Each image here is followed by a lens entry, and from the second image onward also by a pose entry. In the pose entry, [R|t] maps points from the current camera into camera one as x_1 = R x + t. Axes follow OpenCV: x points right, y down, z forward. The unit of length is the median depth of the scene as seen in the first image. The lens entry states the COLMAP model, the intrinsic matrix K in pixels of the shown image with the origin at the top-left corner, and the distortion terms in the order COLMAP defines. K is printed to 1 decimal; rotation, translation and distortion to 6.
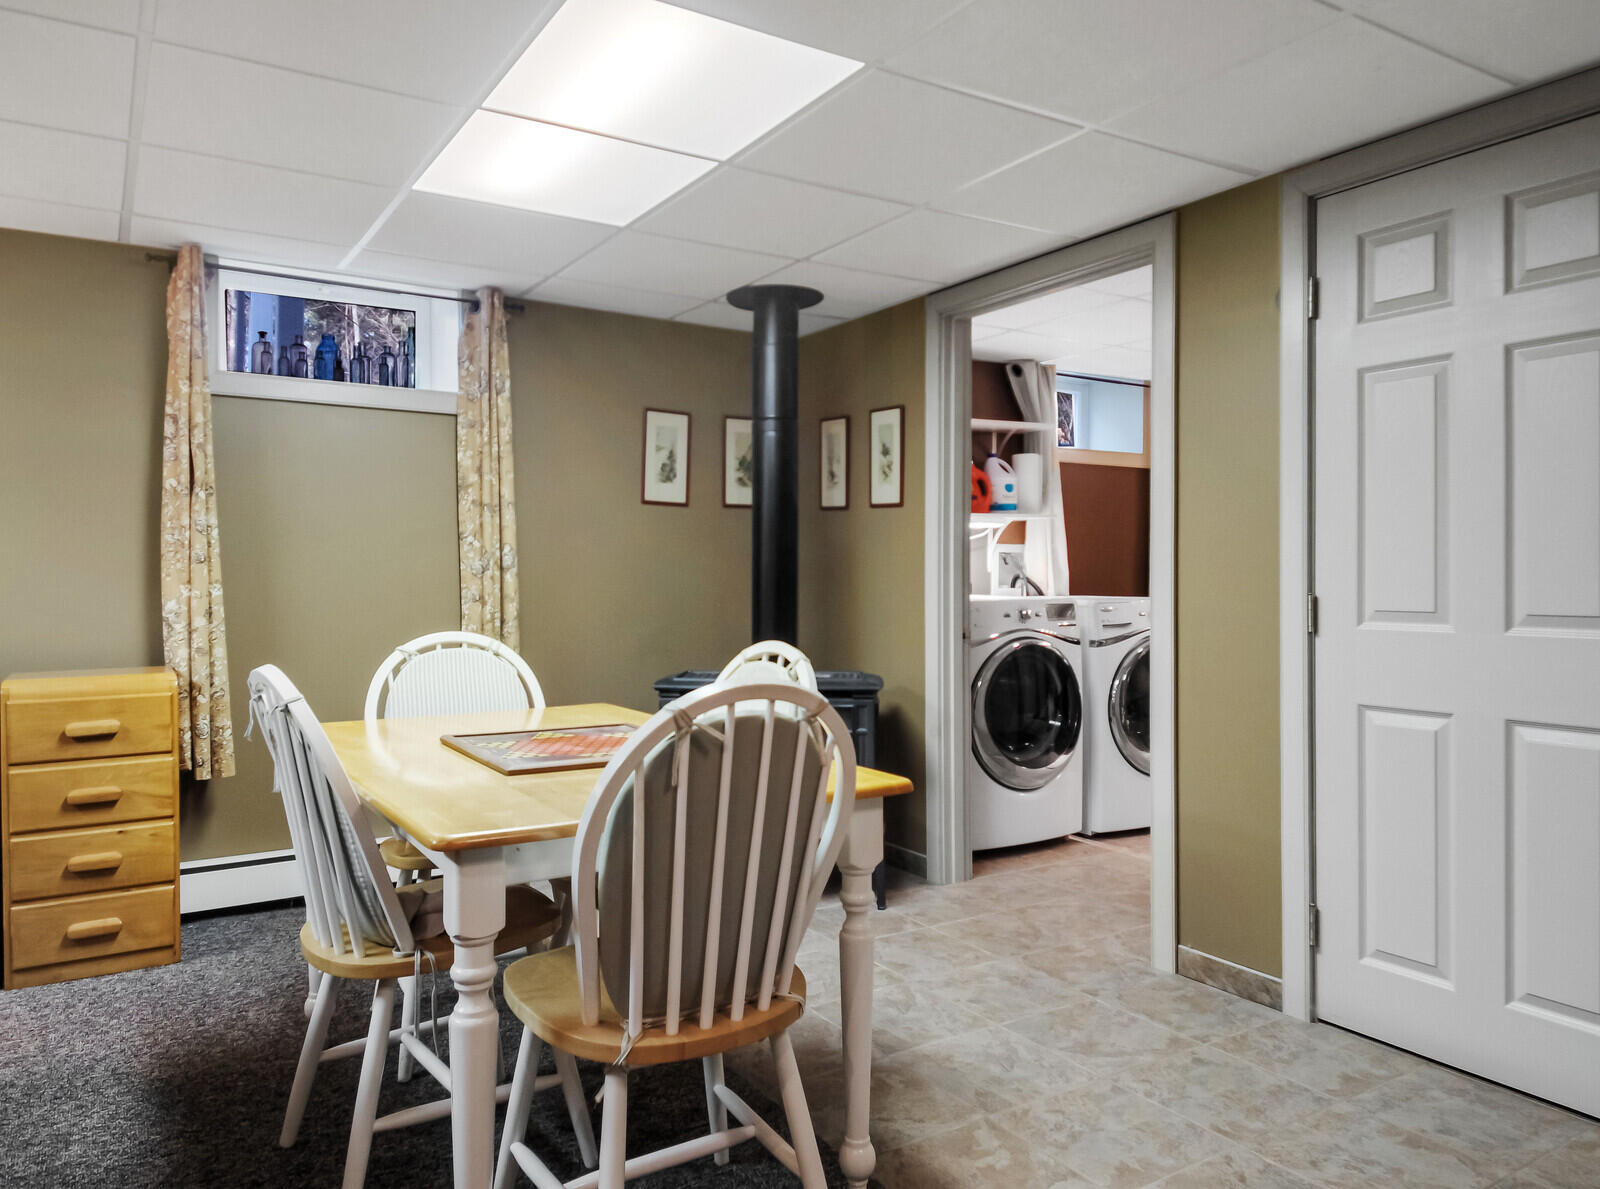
lens RADIAL K [[1121.2, 0, 800.0], [0, 1121.2, 594.5], [0, 0, 1]] dist [0.027227, -0.002232]
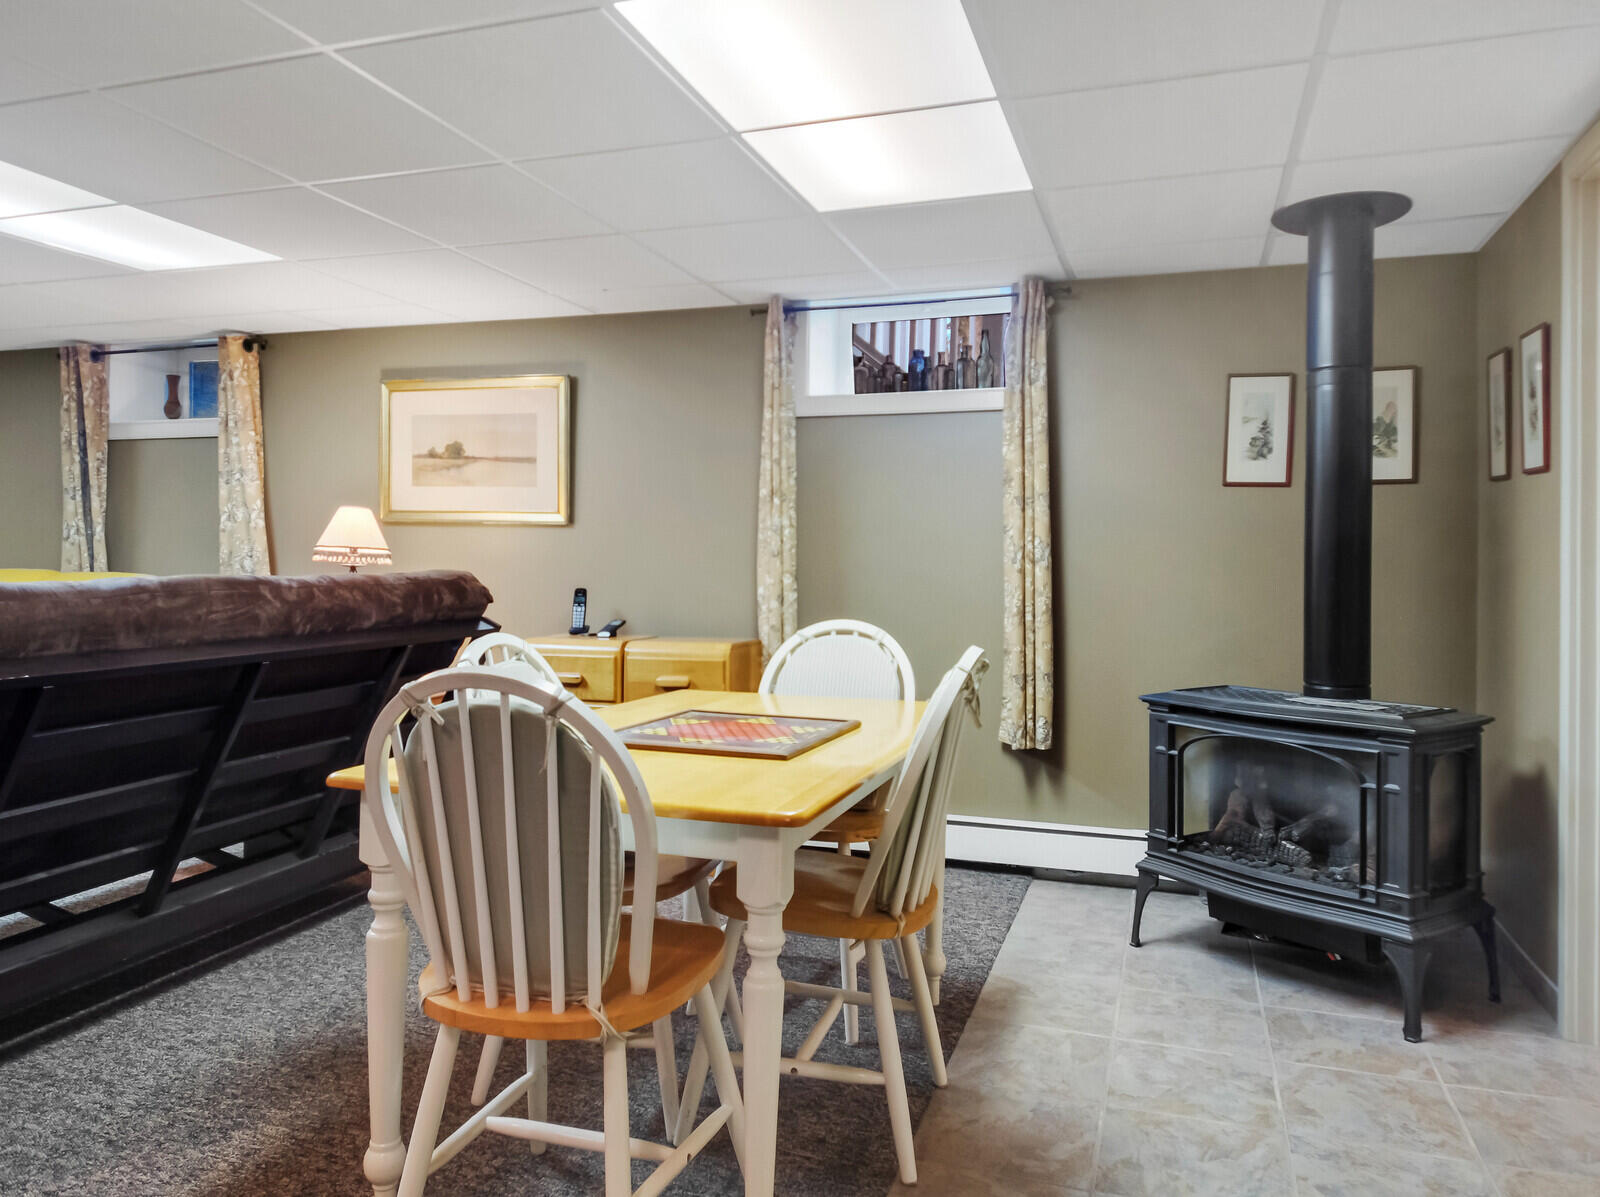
lens RADIAL K [[1114.4, 0, 793.2], [0, 1114.4, 578.6], [0, 0, 1]] dist [0.058061, -0.062912]
pose [[0.623141, 0.014285, -0.781979, 0.403631], [-0.020300, 0.999792, 0.002088, -0.006600], [0.781846, 0.014573, 0.623302, 0.255720]]
